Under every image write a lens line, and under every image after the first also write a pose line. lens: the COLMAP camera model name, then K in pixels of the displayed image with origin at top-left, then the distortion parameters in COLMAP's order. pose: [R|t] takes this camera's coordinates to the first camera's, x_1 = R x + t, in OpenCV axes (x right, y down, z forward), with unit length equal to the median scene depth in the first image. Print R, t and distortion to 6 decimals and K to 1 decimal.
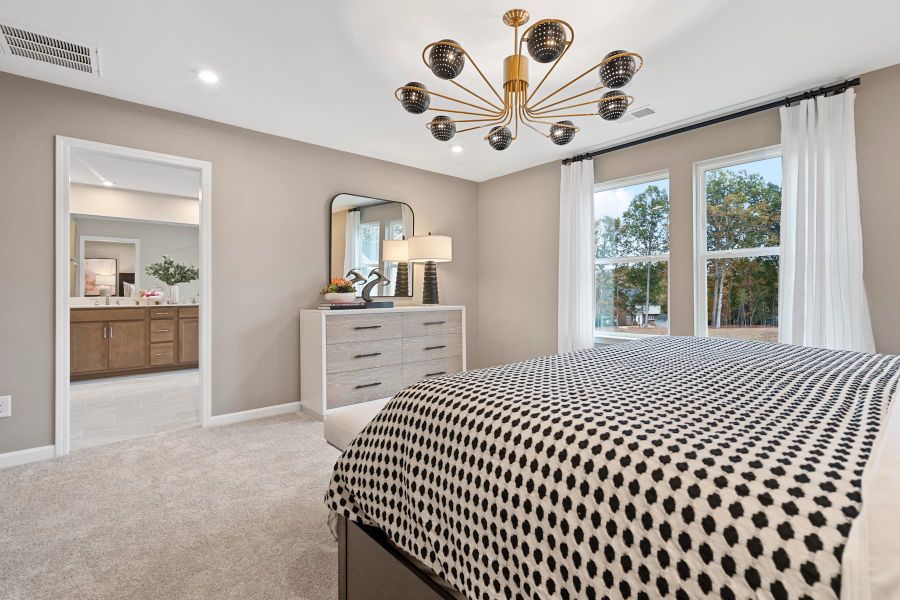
lens RADIAL K [[413.0, 0, 453.3], [0, 413.0, 293.5], [0, 0, 1]] dist [0.001019, 0.000097]
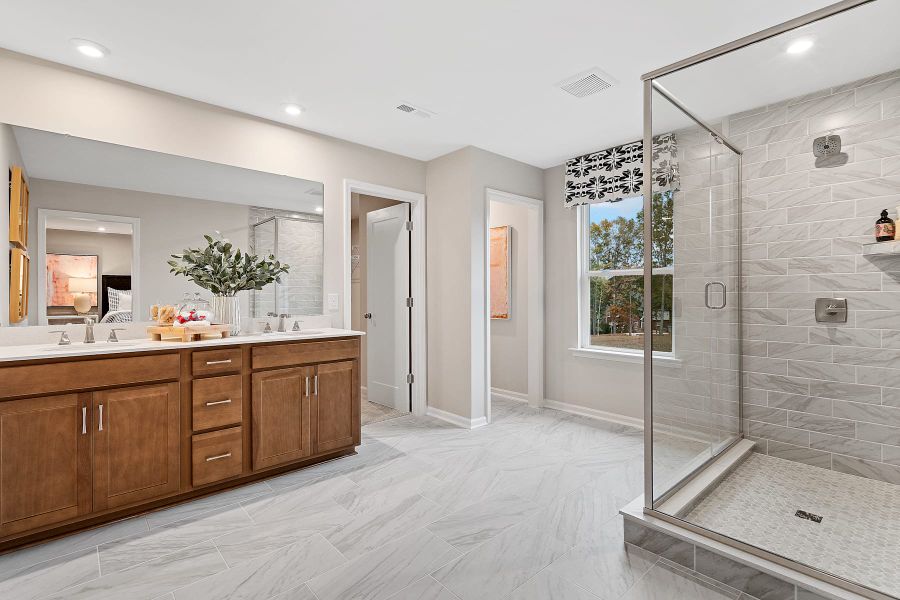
lens RADIAL K [[413.0, 0, 449.8], [0, 413.0, 300.5], [0, 0, 1]] dist [0.001019, 0.000097]
pose [[0.999615, -0.002487, 0.027627, -0.466648], [0.002323, 0.999979, 0.005967, -0.018409], [-0.027642, -0.005901, 0.999600, 0.552418]]
